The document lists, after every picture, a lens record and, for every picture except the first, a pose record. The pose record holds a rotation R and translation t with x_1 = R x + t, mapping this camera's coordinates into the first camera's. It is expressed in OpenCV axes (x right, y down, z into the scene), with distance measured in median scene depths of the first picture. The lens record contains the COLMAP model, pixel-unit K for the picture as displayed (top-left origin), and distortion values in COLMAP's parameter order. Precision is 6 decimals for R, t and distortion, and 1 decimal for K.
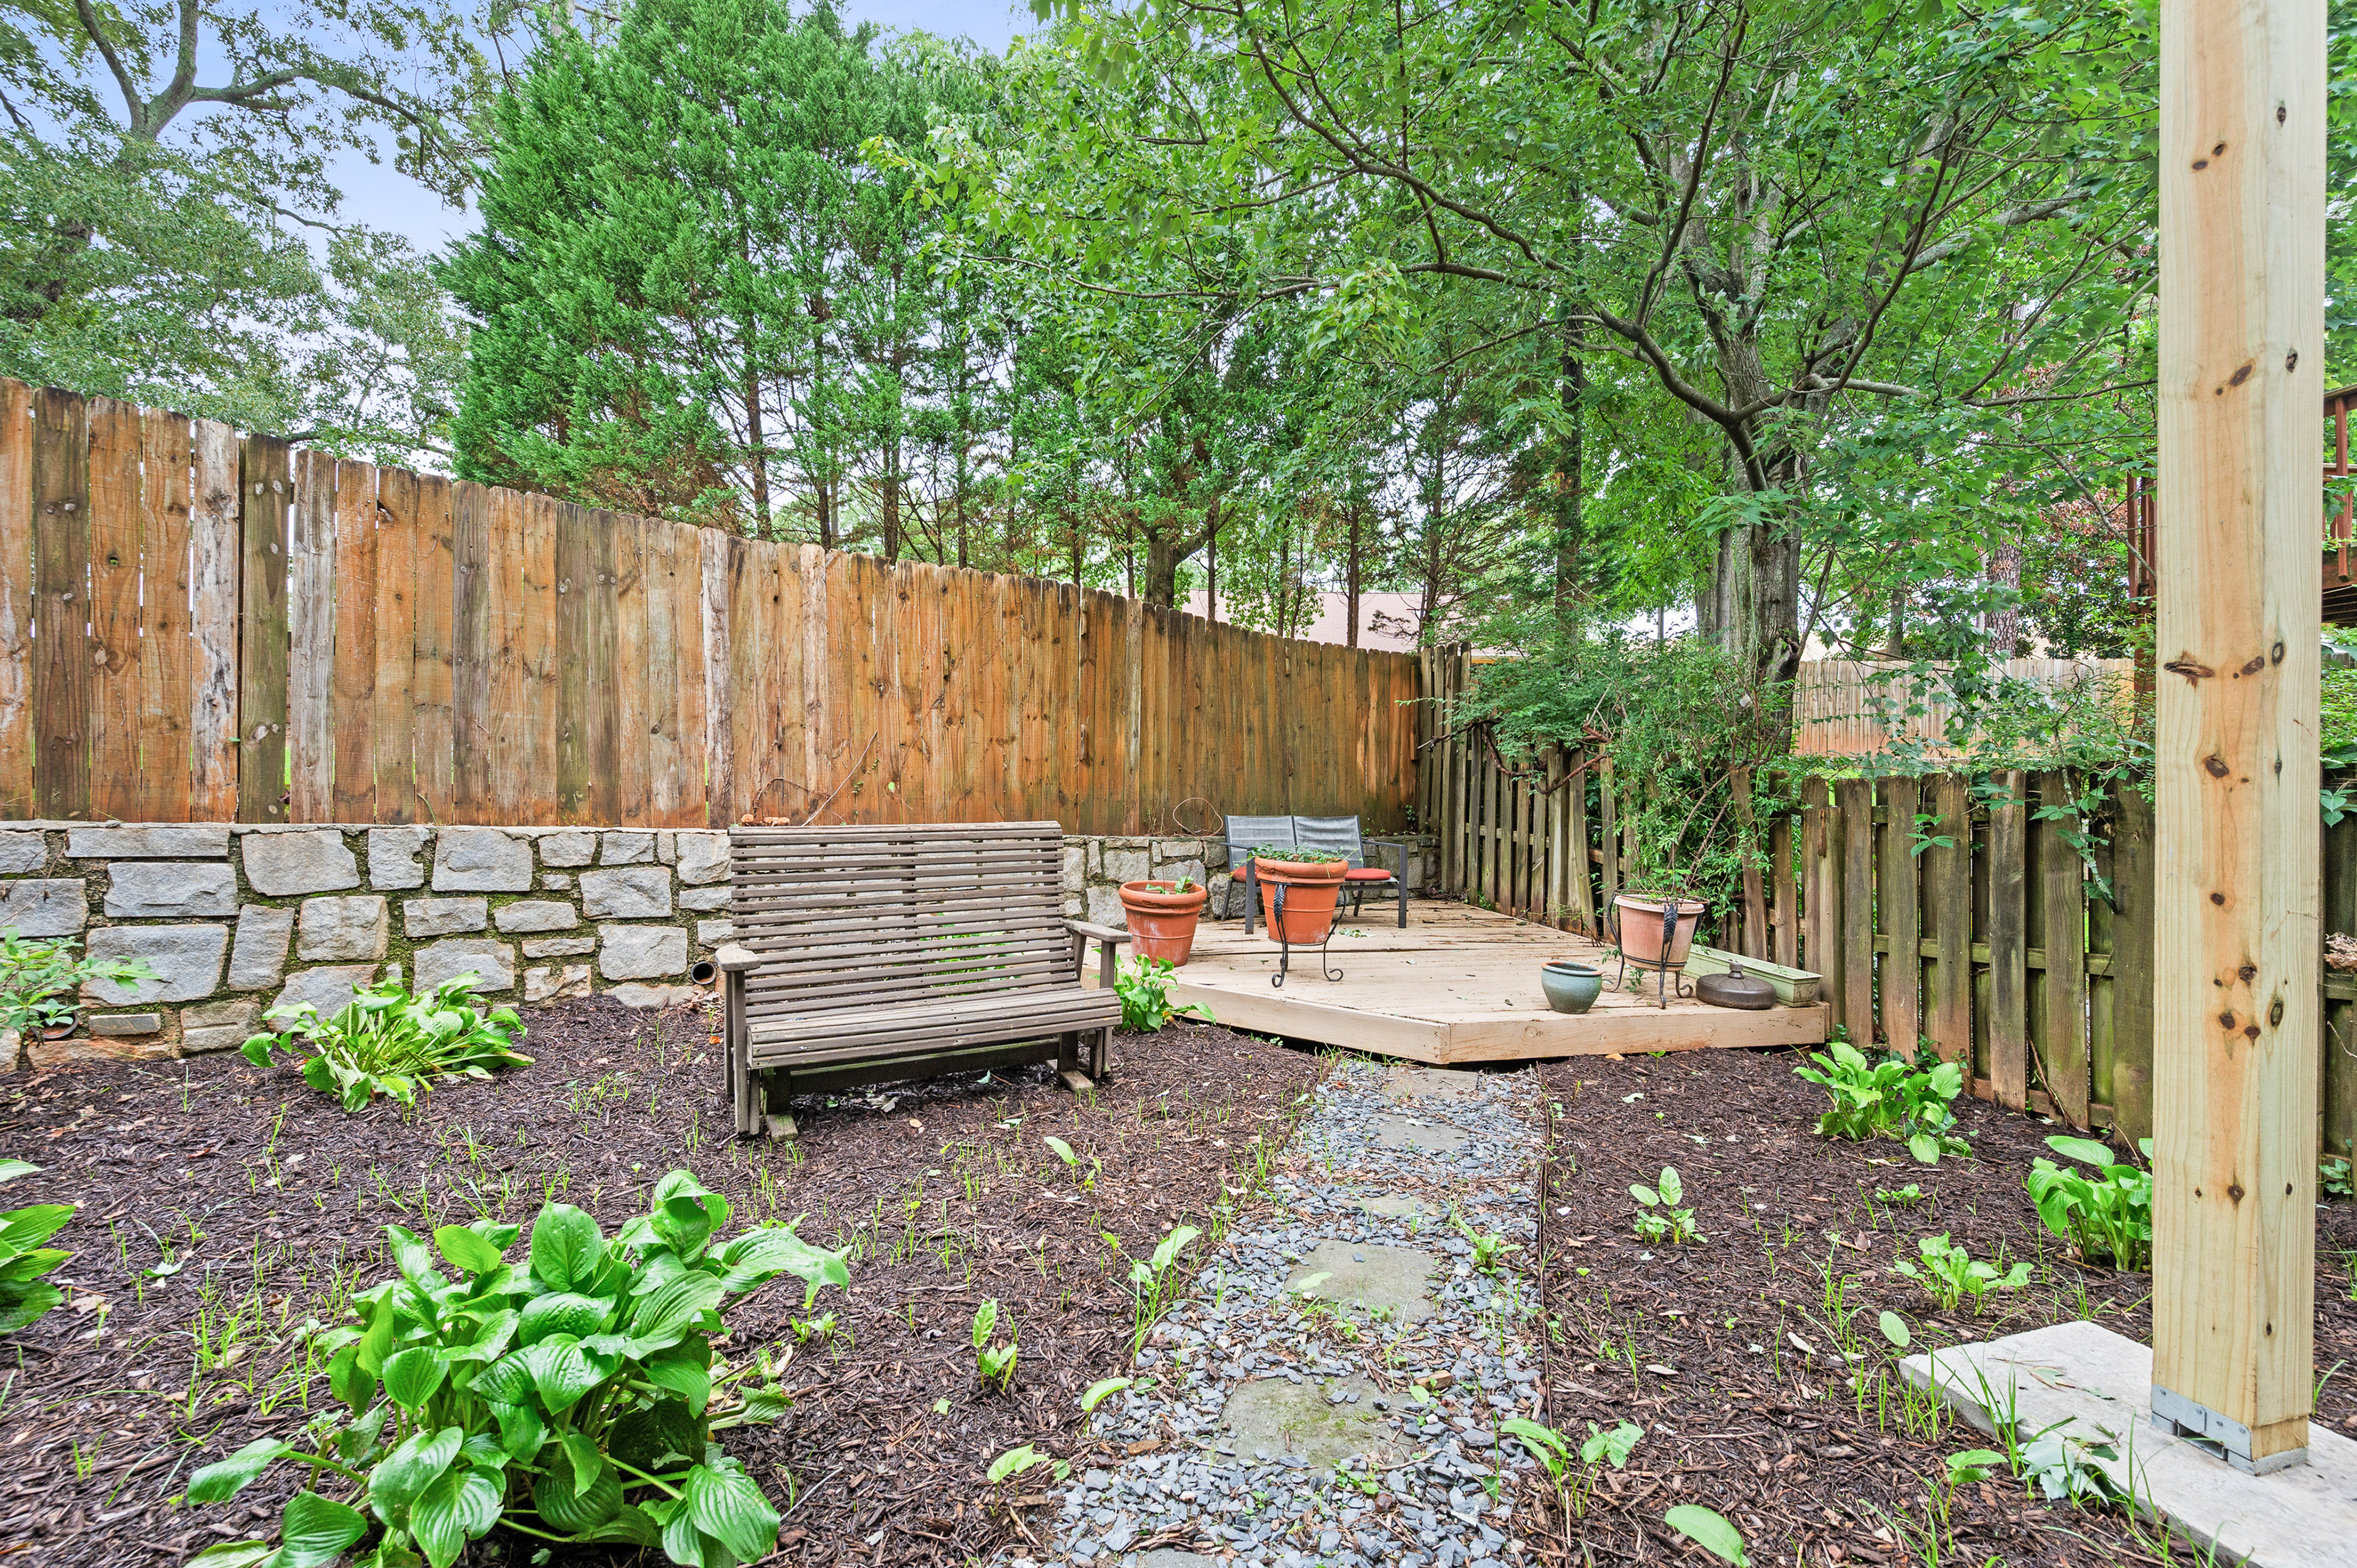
lens RADIAL K [[944.4, 0, 1180.3], [0, 944.4, 804.5], [0, 0, 1]] dist [-0.001309, 0.000163]
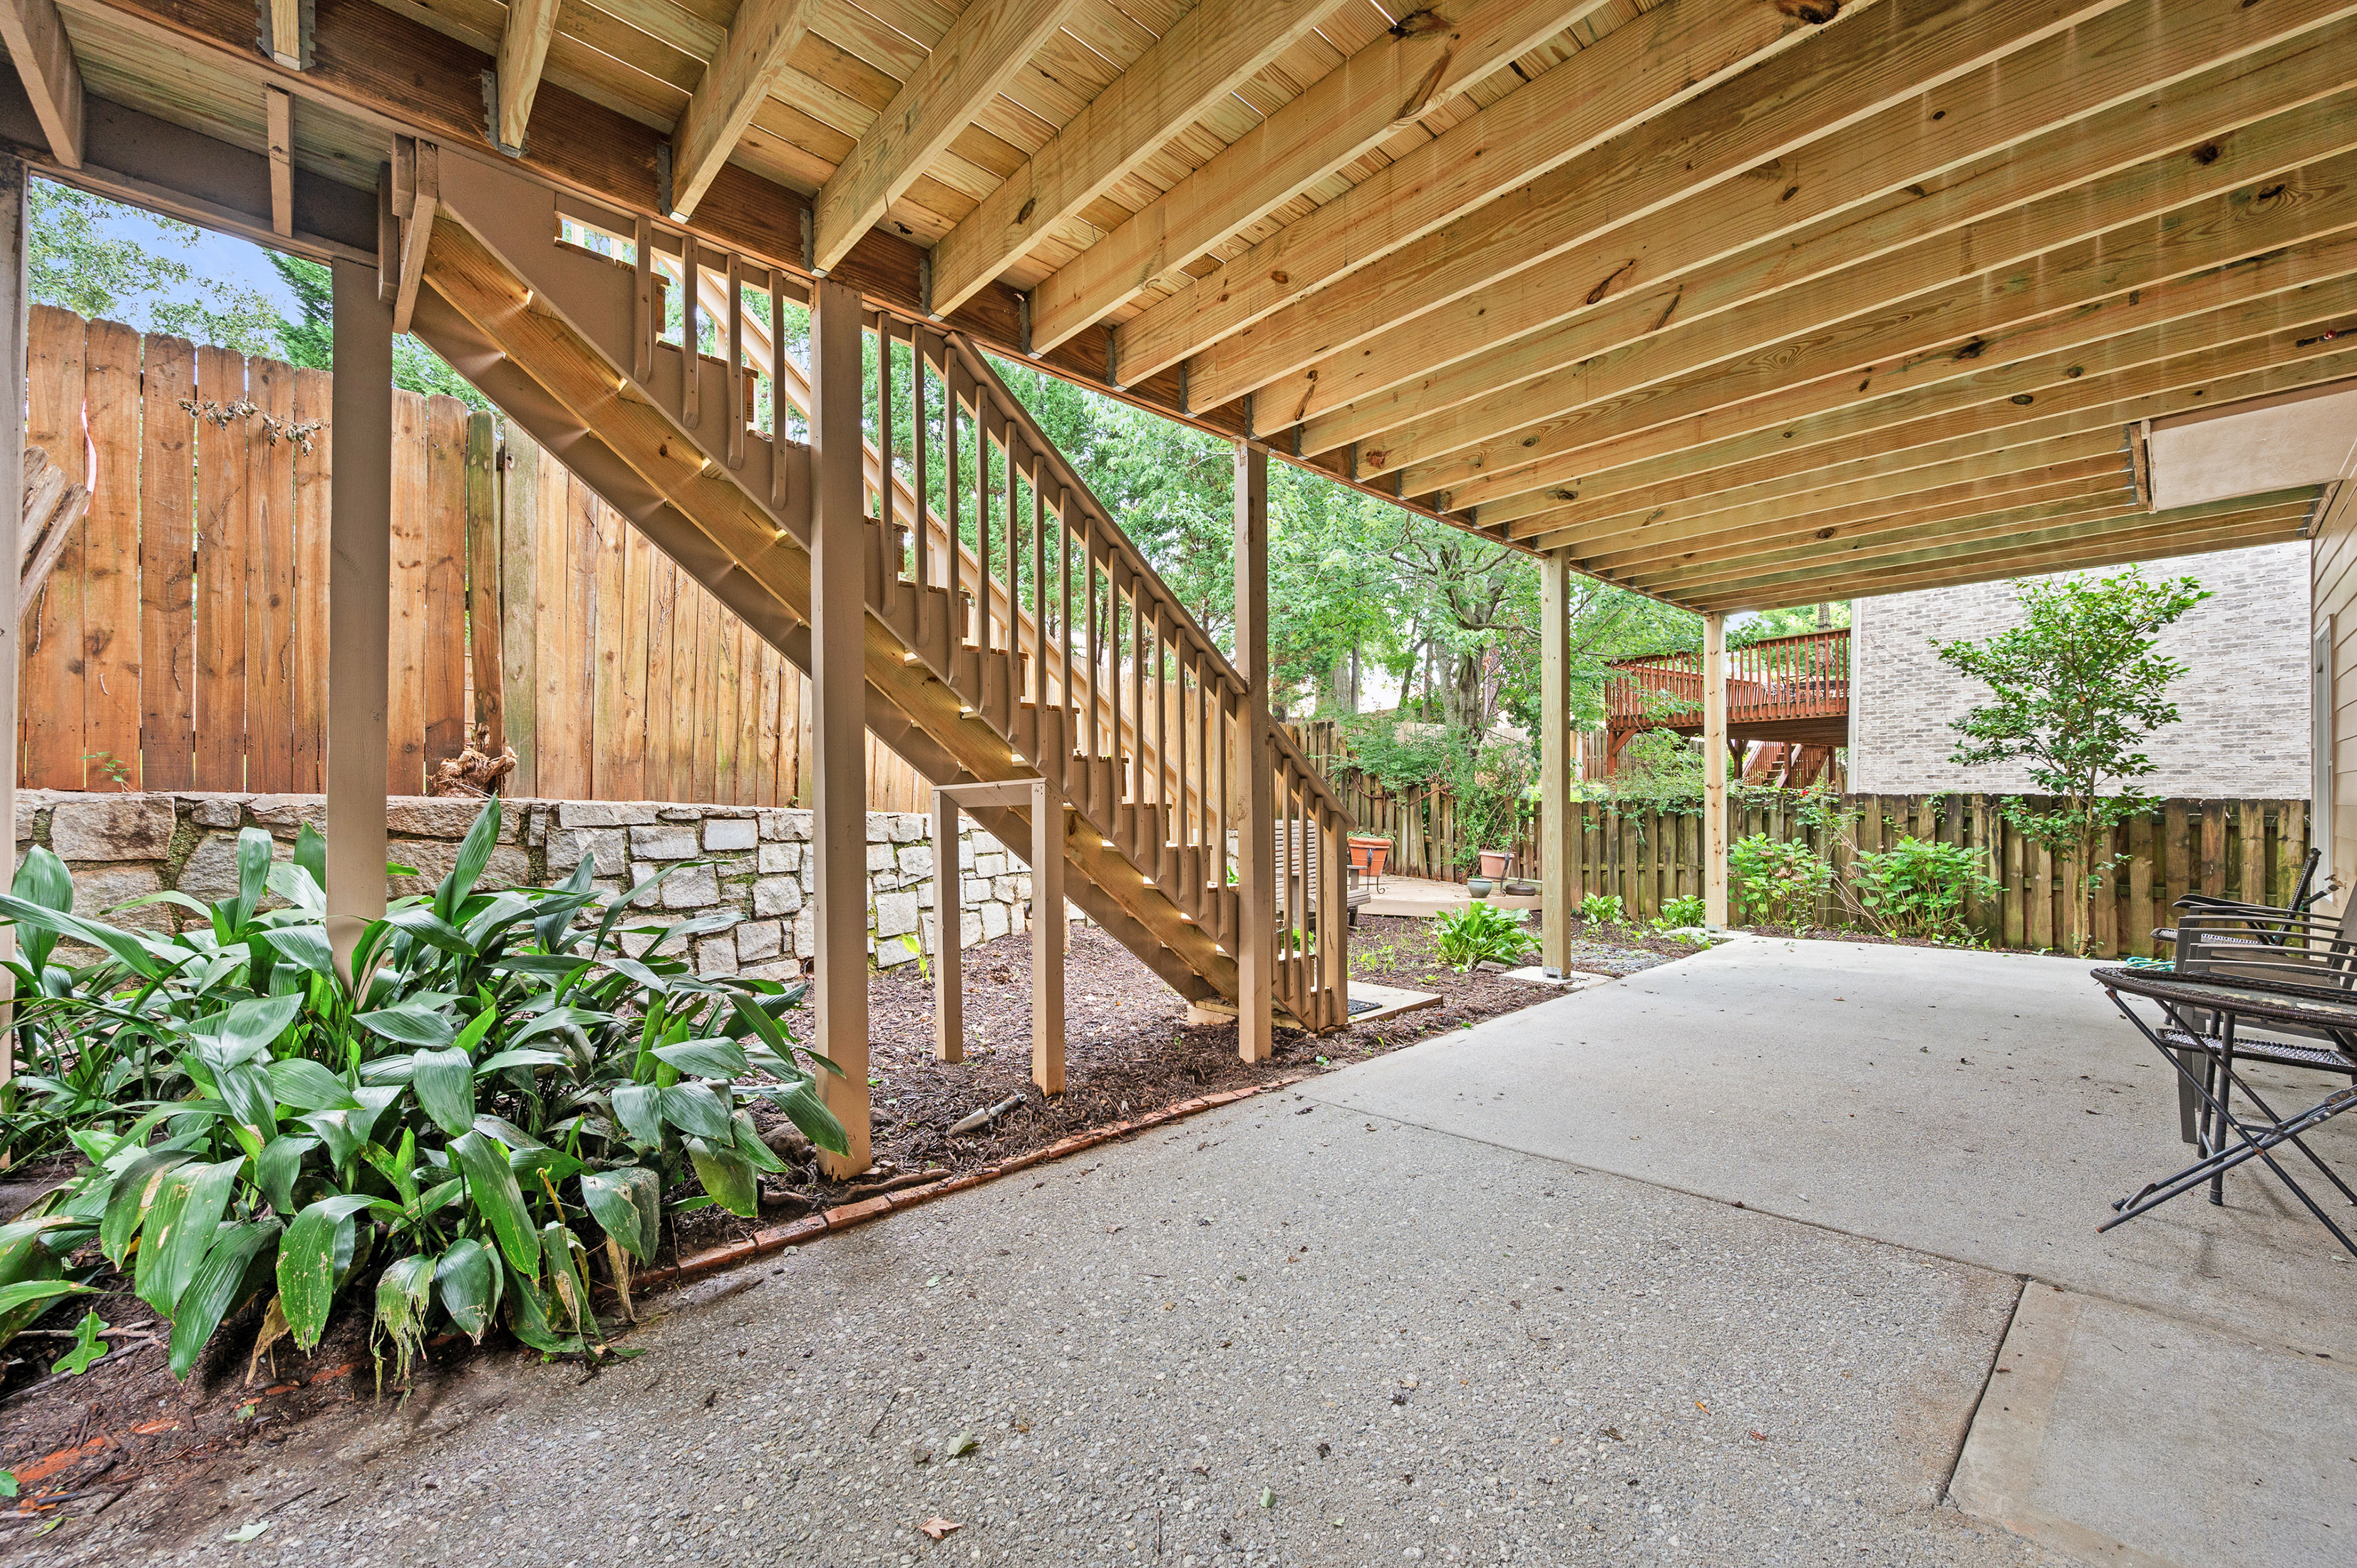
lens RADIAL K [[925.8, 0, 1190.8], [0, 925.8, 800.3], [0, 0, 1]] dist [-0.000788, 0.000525]
pose [[0.894477, -0.002724, 0.447106, -1.381641], [0.008136, 0.999915, -0.010186, -0.017695], [-0.447040, 0.012749, 0.894423, -0.841376]]
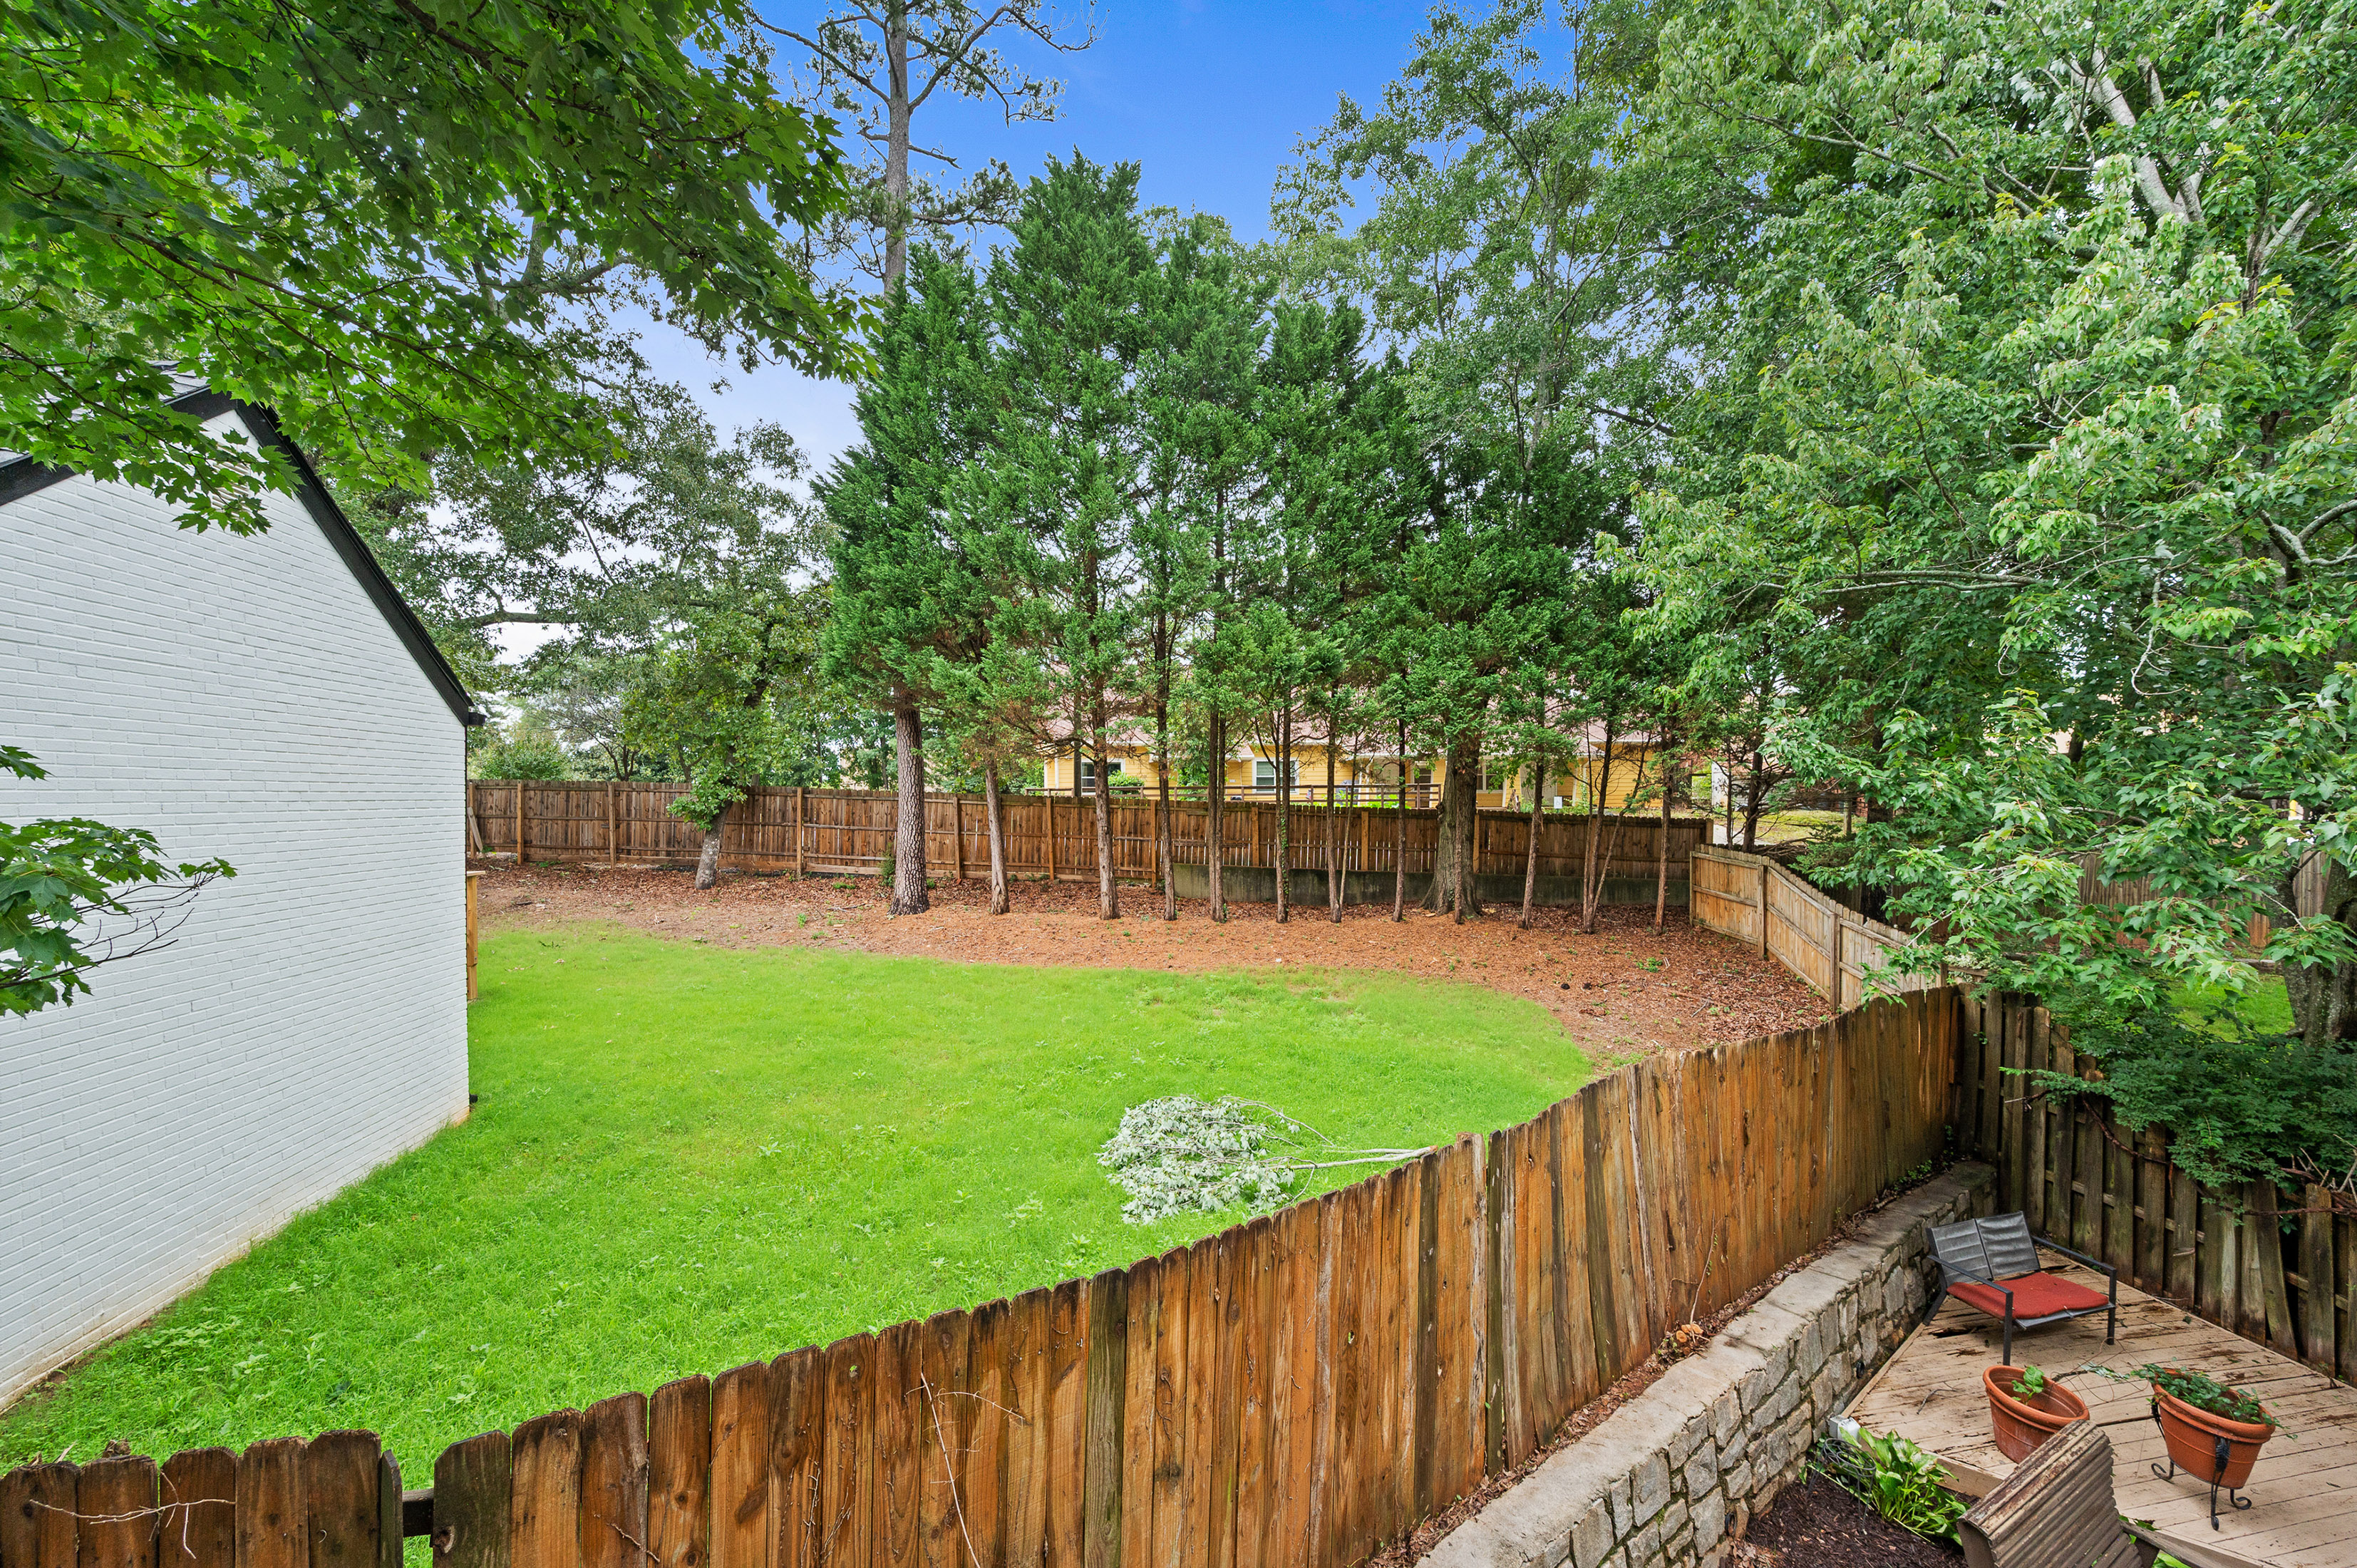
lens RADIAL K [[925.8, 0, 1190.8], [0, 925.8, 800.3], [0, 0, 1]] dist [-0.000788, 0.000525]
pose [[0.999523, 0.005126, -0.030442, -1.211988], [-0.005451, 0.999929, -0.010610, -0.729411], [0.030385, 0.010771, 0.999480, -0.154831]]
